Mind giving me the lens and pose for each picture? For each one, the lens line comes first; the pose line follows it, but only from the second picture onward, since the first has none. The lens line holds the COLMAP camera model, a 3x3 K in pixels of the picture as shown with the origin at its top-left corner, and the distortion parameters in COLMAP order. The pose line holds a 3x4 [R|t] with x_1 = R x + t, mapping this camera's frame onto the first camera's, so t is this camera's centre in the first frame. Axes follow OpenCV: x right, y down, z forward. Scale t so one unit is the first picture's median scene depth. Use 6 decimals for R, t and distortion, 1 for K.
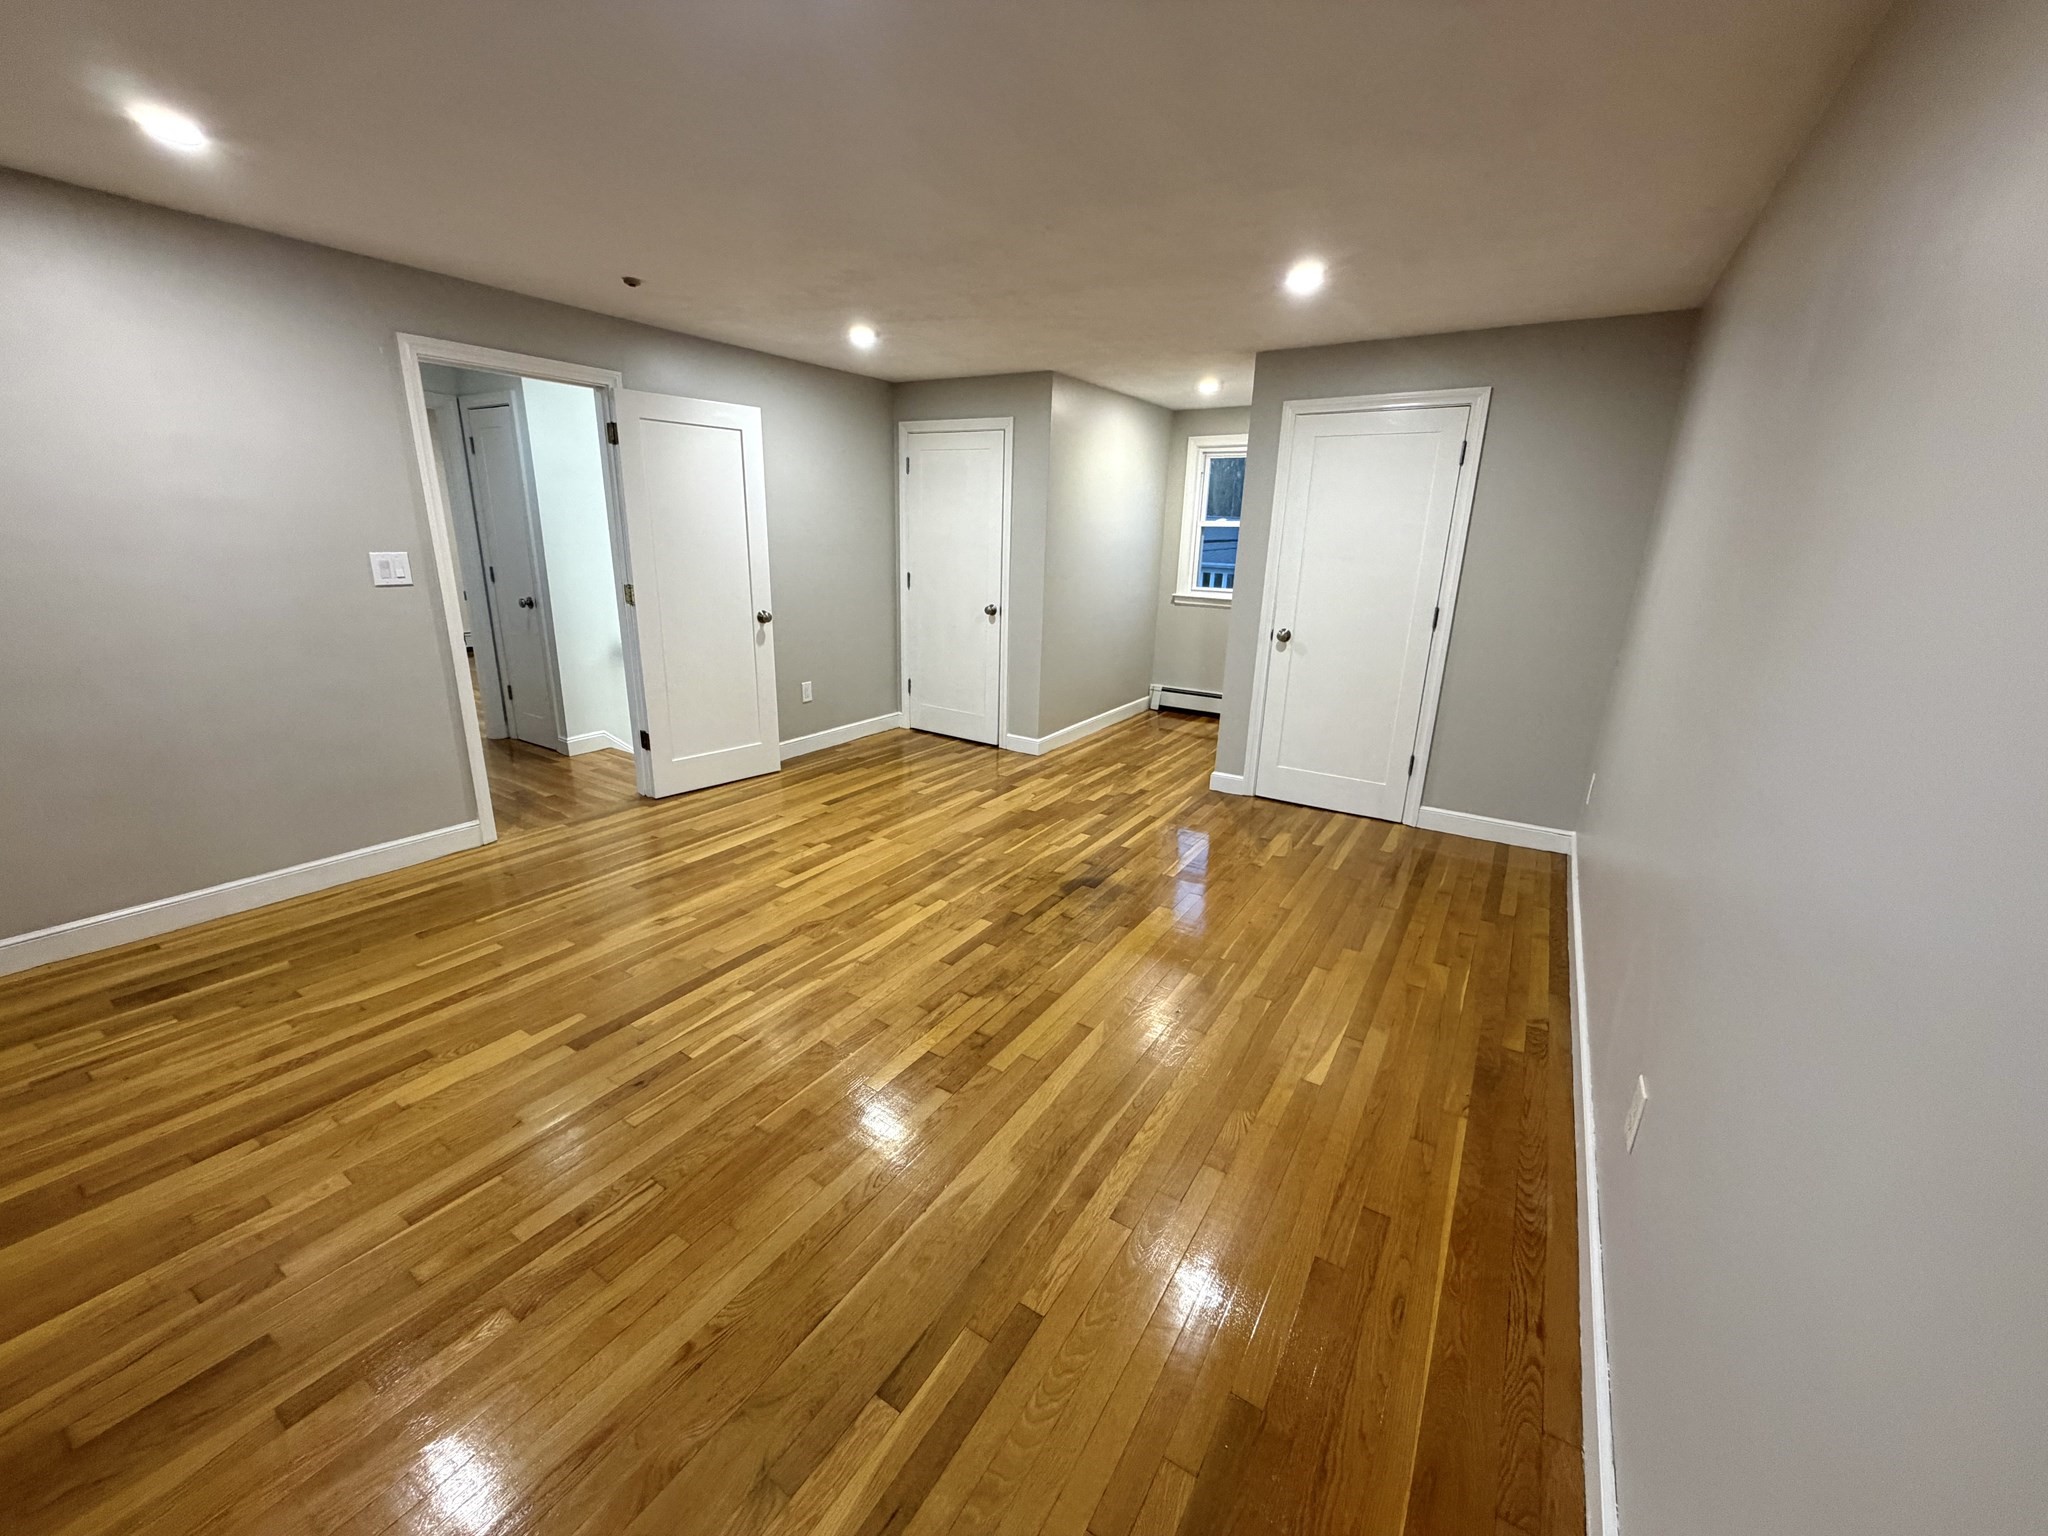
lens RADIAL K [[817.3, 0, 1024.7], [0, 817.3, 762.4], [0, 0, 1]] dist [-0.002646, -0.000876]
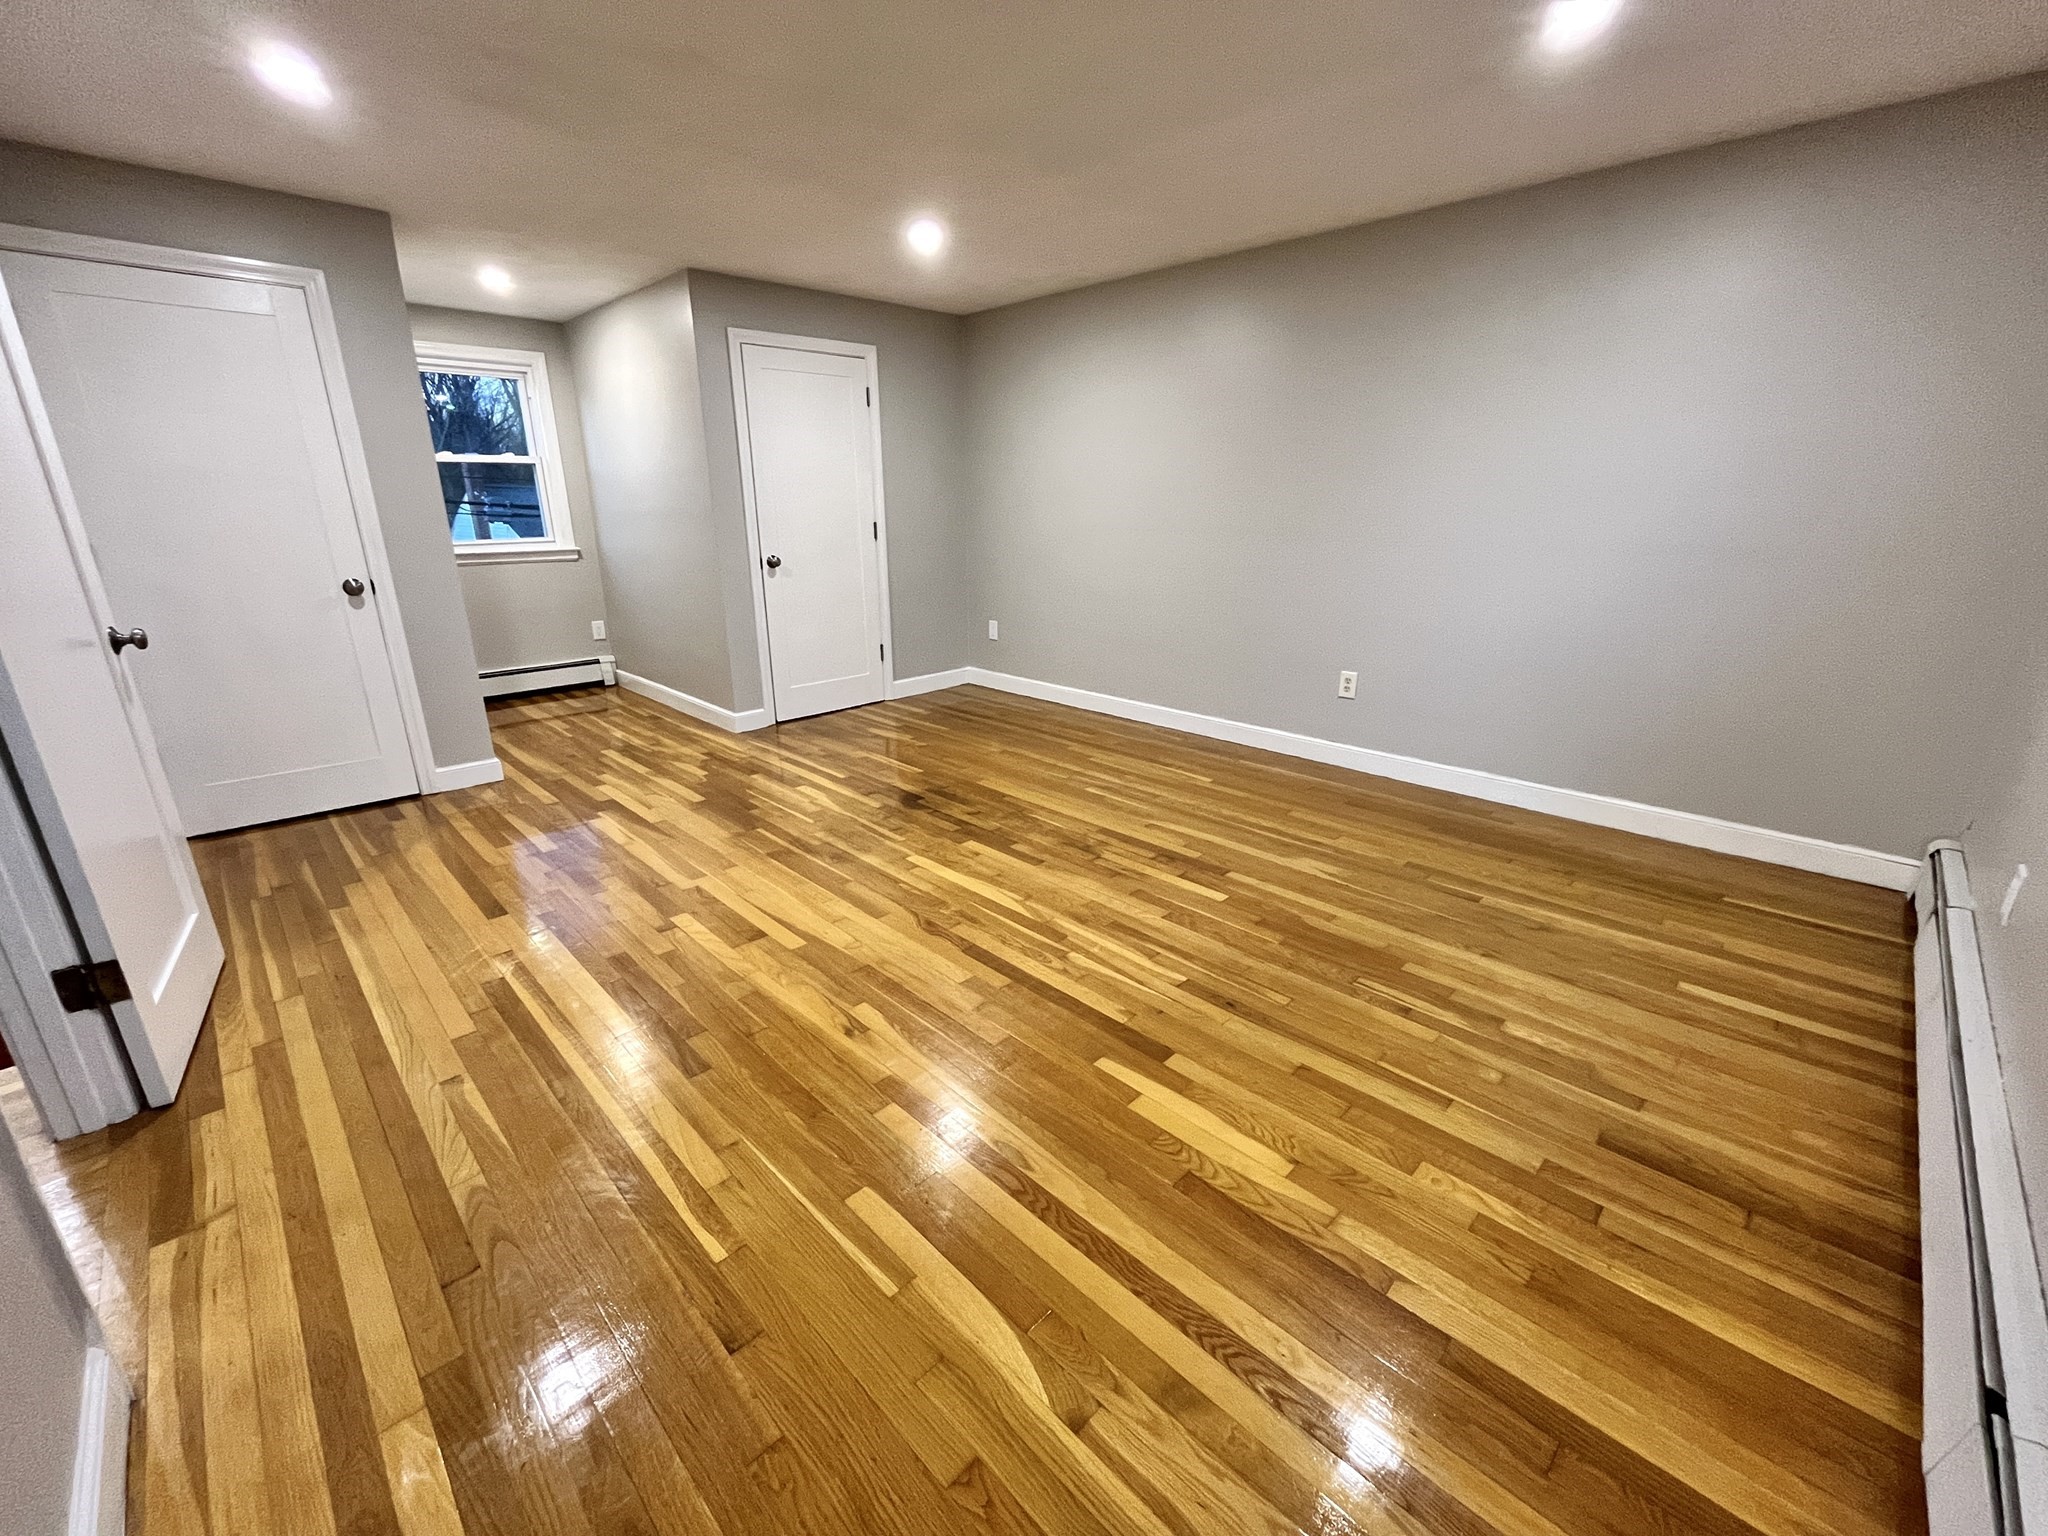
lens RADIAL K [[834.0, 0, 1024.2], [0, 834.0, 768.8], [0, 0, 1]] dist [-0.003745, -0.000349]
pose [[0.218932, -0.324089, 0.920345, -0.787777], [0.281475, 0.924106, 0.258456, -0.110969], [-0.934259, 0.202470, 0.293539, 0.515108]]
